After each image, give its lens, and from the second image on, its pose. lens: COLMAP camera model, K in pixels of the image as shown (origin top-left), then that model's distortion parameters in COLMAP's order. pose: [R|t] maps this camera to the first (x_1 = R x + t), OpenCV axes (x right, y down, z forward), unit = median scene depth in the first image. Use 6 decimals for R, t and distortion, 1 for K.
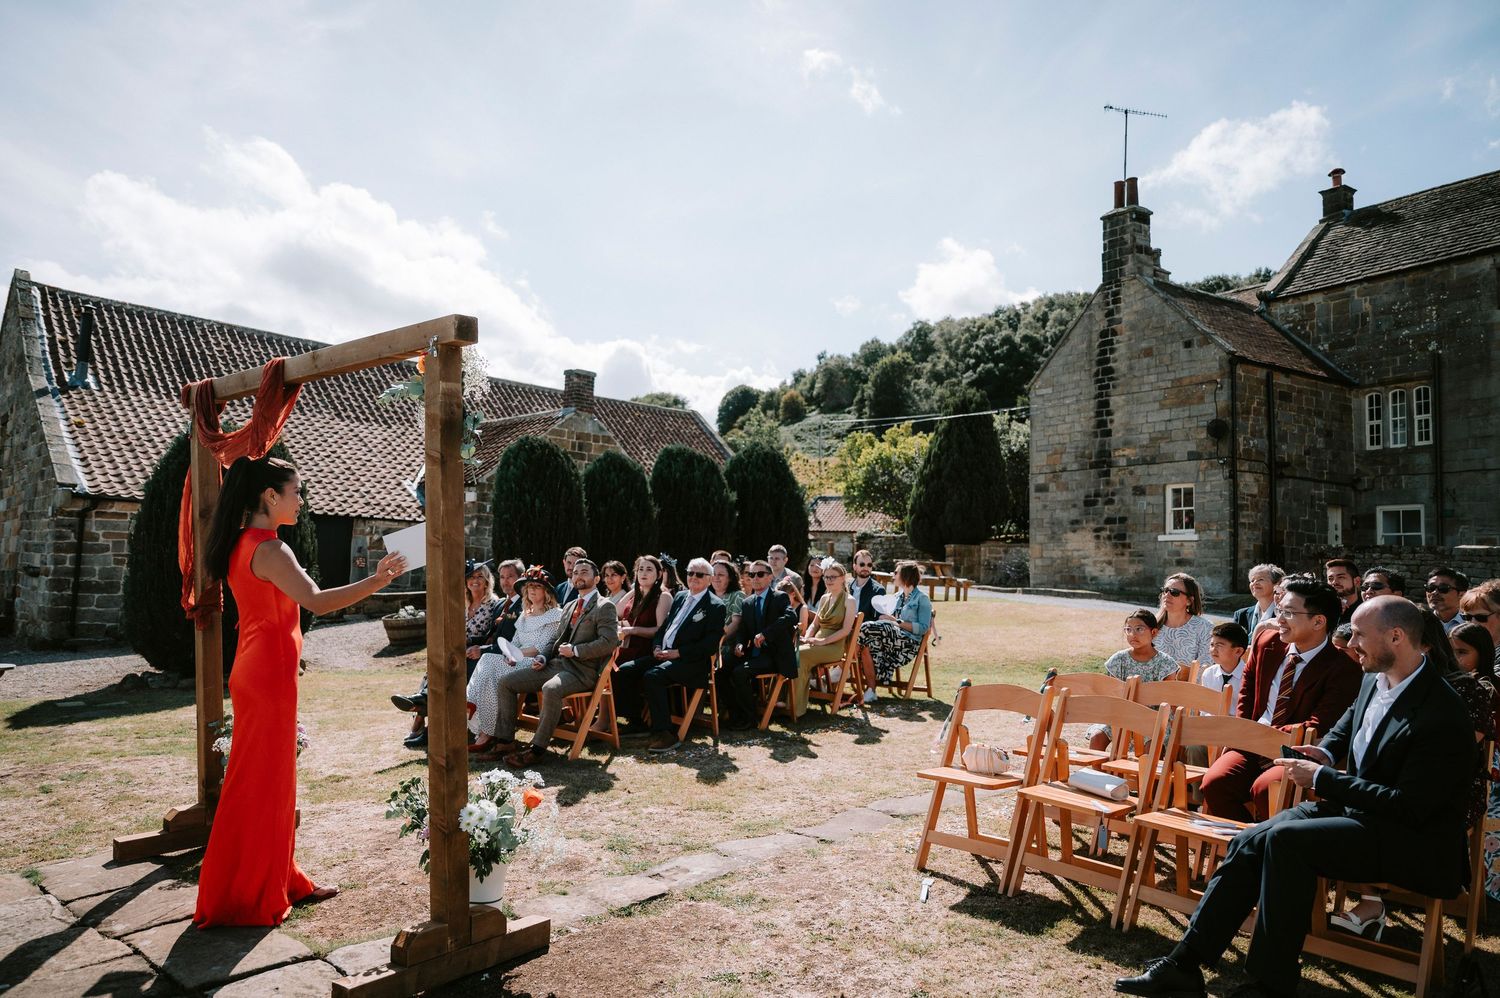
lens RADIAL K [[1016.7, 0, 729.8], [0, 1016.7, 493.1], [0, 0, 1]] dist [-0.000087, 0.007520]
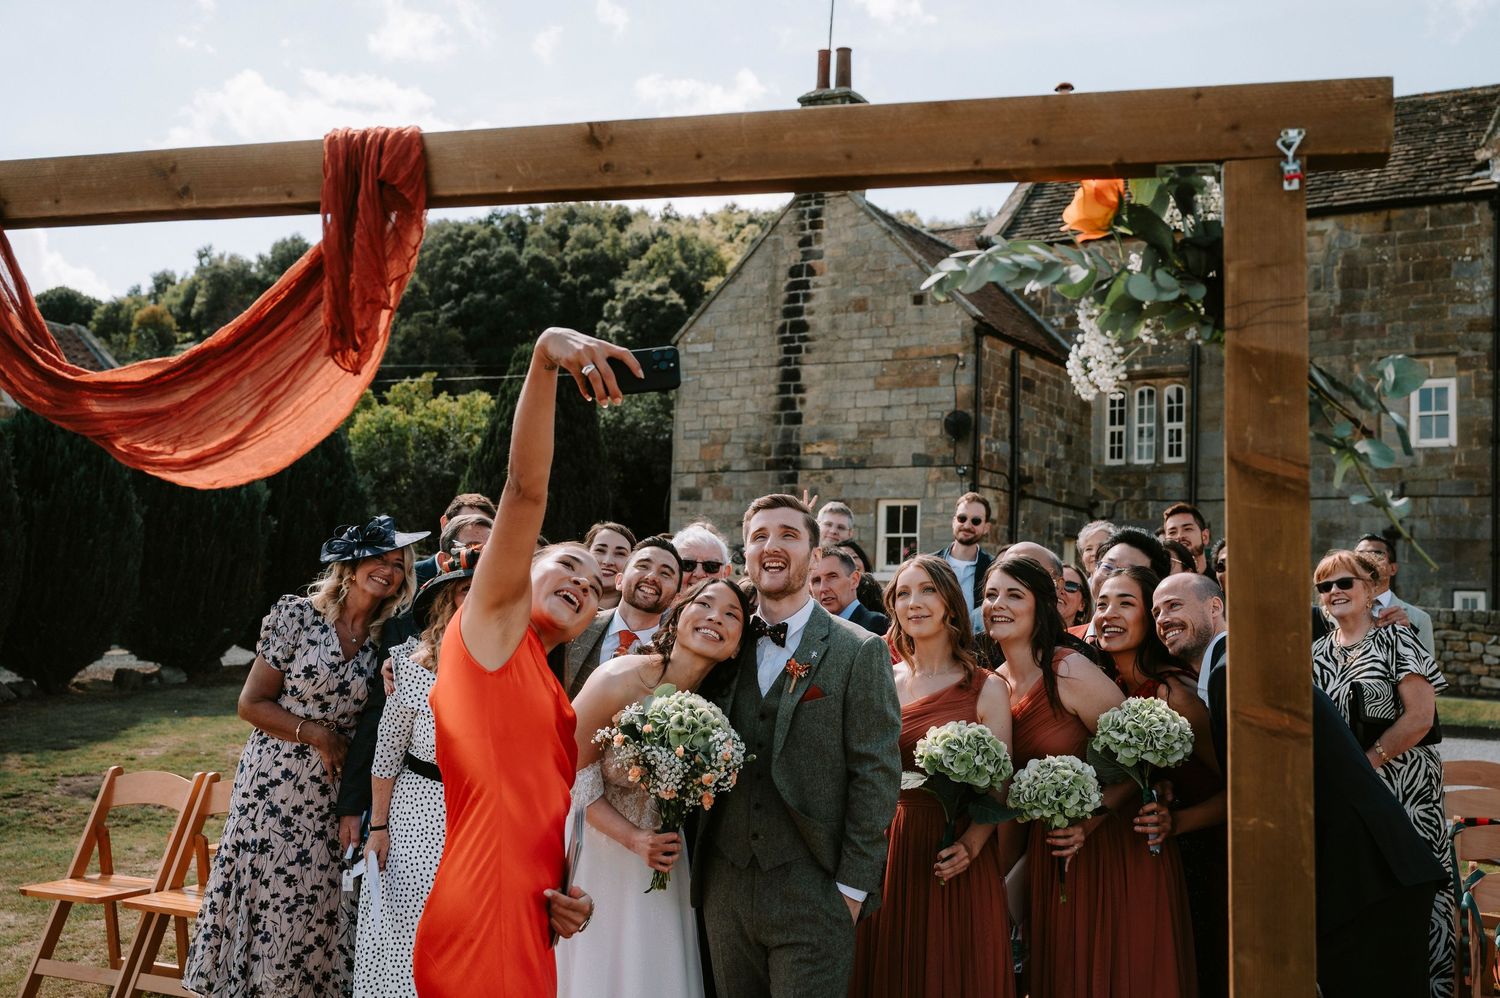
lens RADIAL K [[1542.3, 0, 749.1], [0, 1542.3, 492.4], [0, 0, 1]] dist [0.007070, 0.000000]
pose [[0.900828, 0.046206, 0.431710, -0.097946], [-0.048554, 0.998805, -0.005586, -0.003027], [-0.431452, -0.015929, 0.901995, 0.092318]]
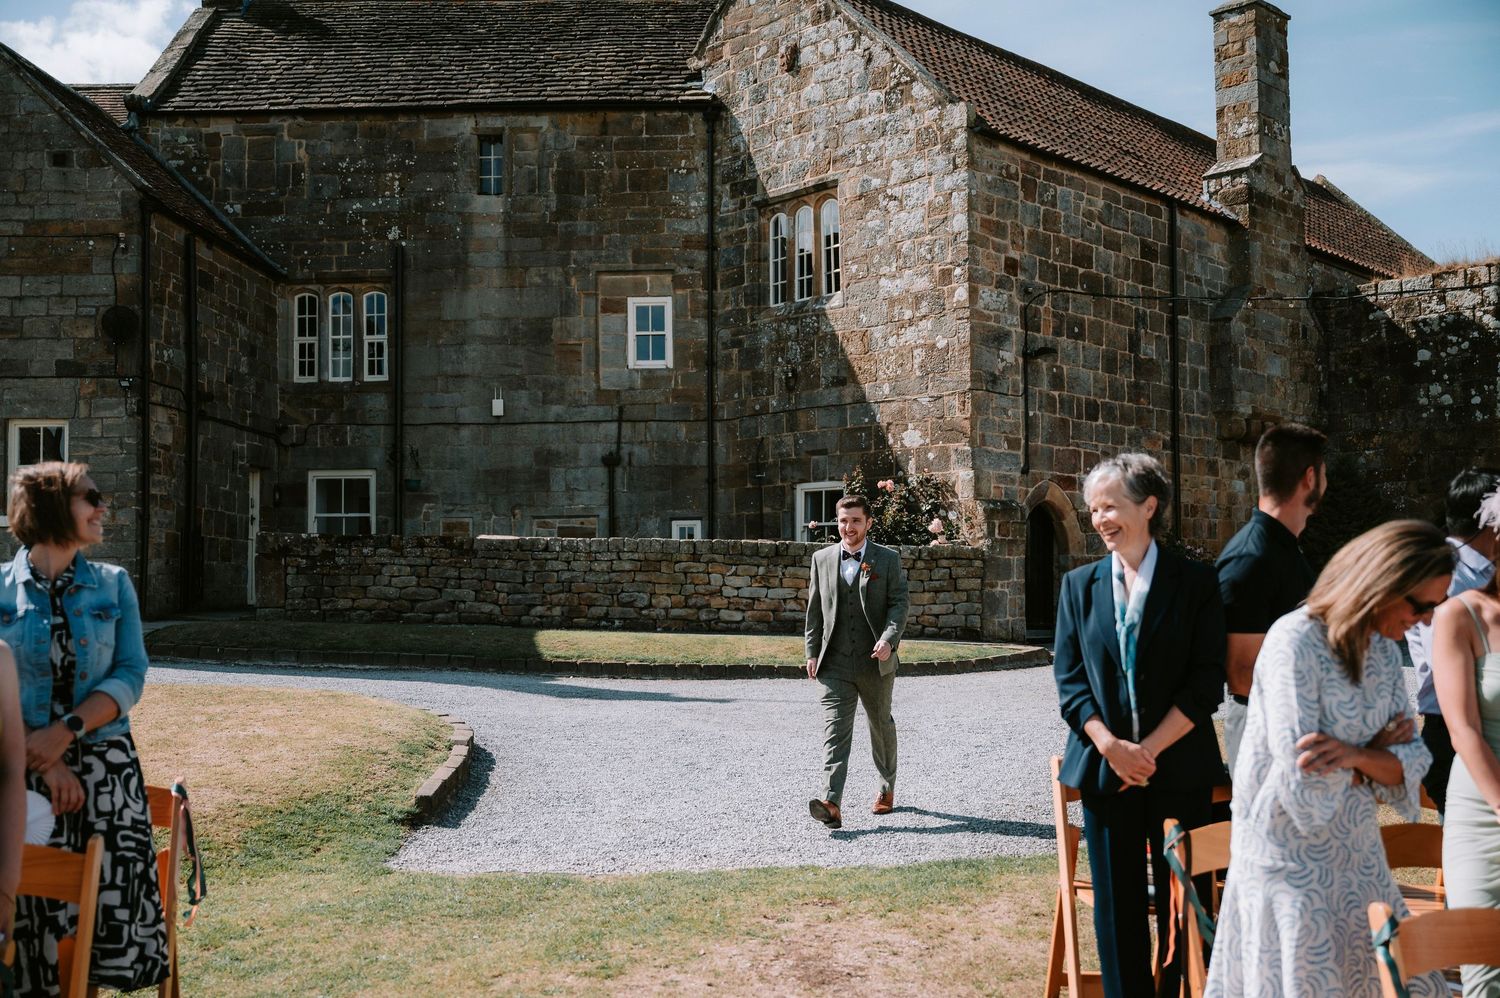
lens RADIAL K [[1577.1, 0, 752.3], [0, 1577.1, 511.2], [0, 0, 1]] dist [0.003254, 0.000000]
pose [[0.539936, 0.005136, 0.841691, -0.047926], [-0.044234, 0.998773, 0.022282, 0.003483], [-0.840543, -0.049263, 0.539500, 0.226598]]
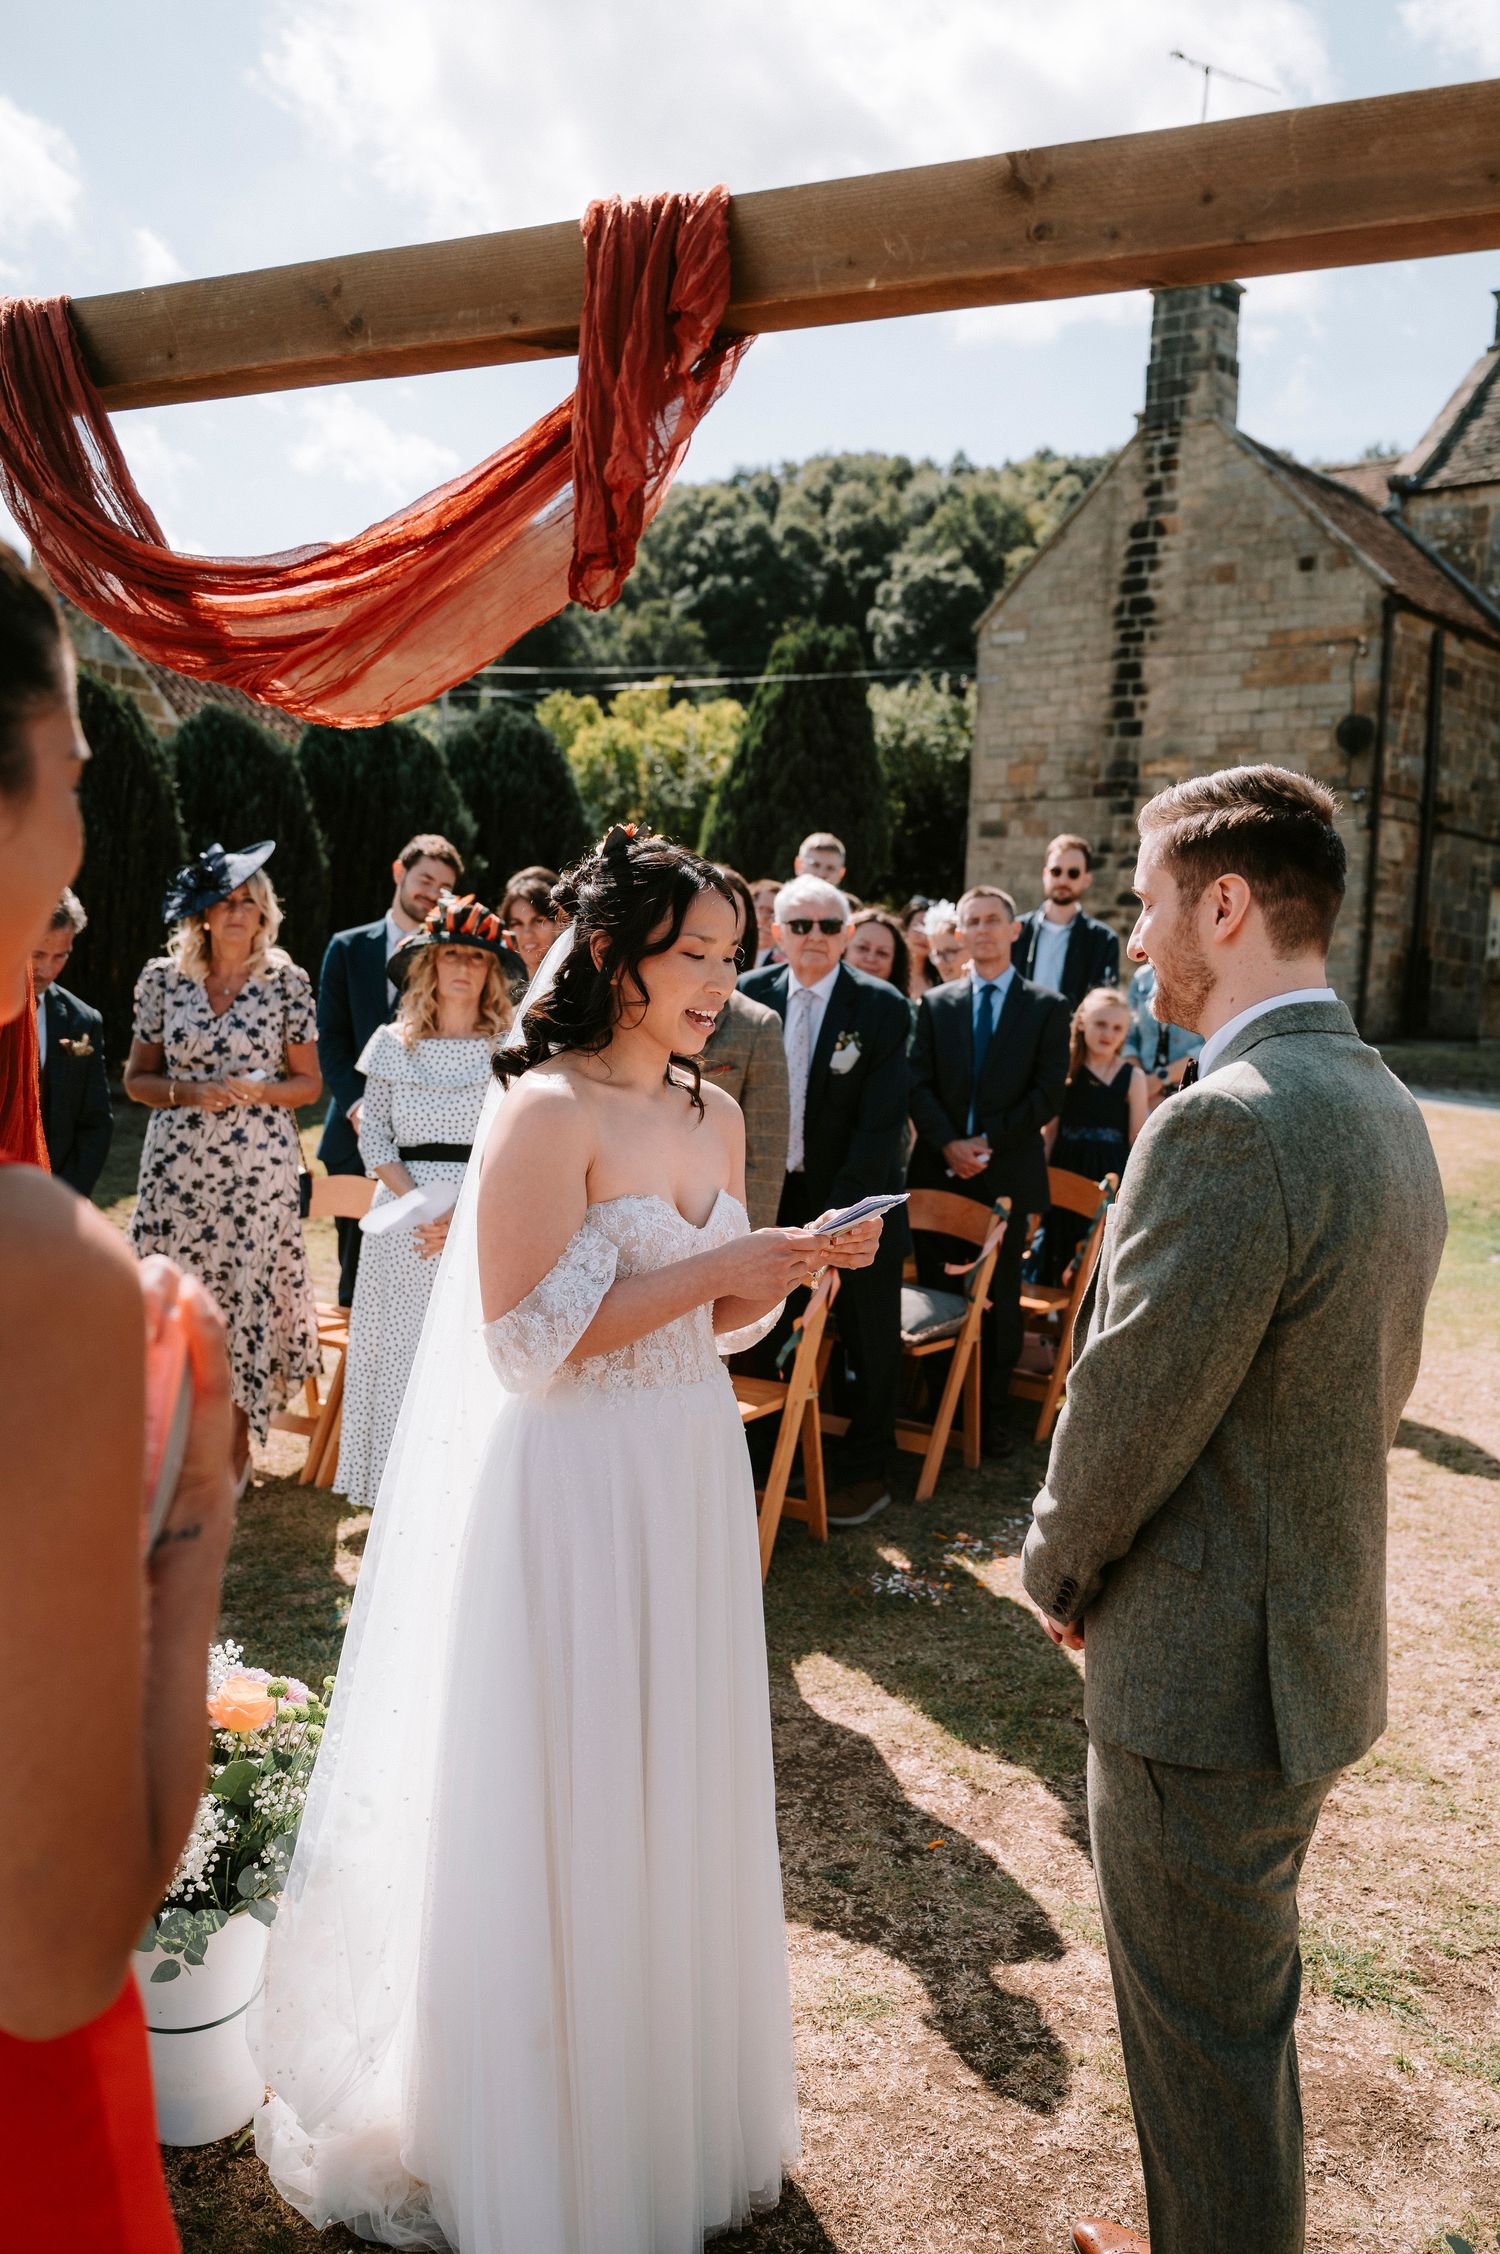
lens RADIAL K [[1893.8, 0, 741.2], [0, 1893.8, 1119.4], [0, 0, 1]] dist [0.005380, -0.003059]
pose [[0.959155, 0.000171, 0.282880, -0.095637], [-0.045442, 0.987106, 0.153482, -0.001725], [-0.279207, -0.160068, 0.946796, 0.113044]]
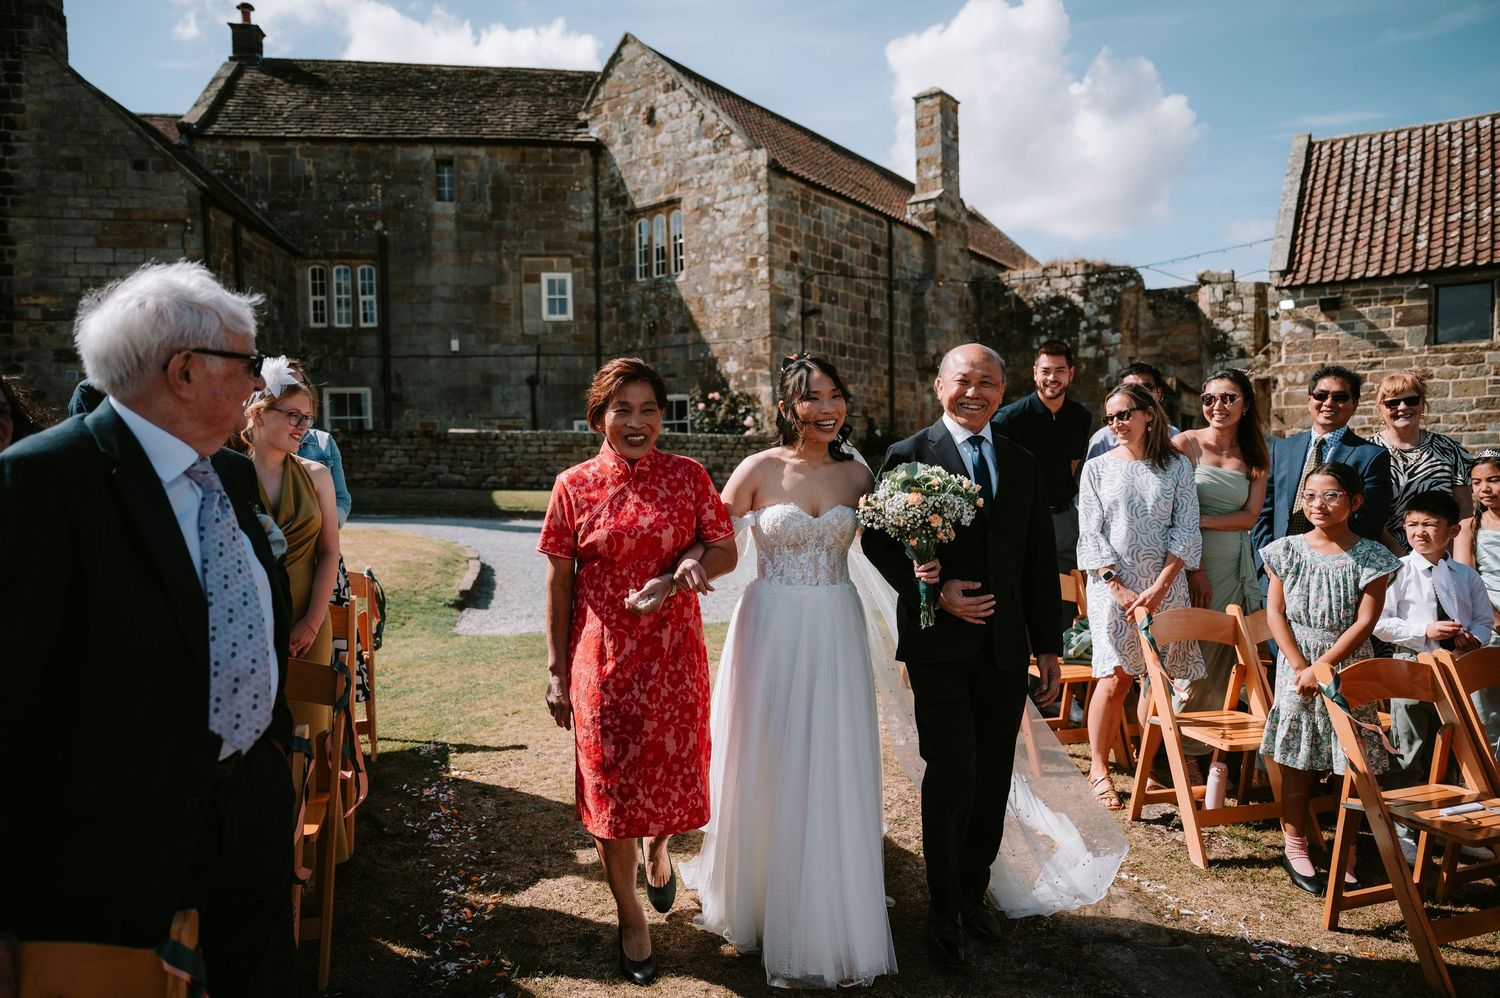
lens RADIAL K [[1016.7, 0, 753.9], [0, 1016.7, 491.3], [0, 0, 1]] dist [-0.000087, 0.007520]
pose [[0.405349, -0.060342, 0.912168, -0.068026], [-0.044122, 0.995365, 0.085453, 0.009987], [-0.913096, -0.074885, 0.400808, 0.246516]]
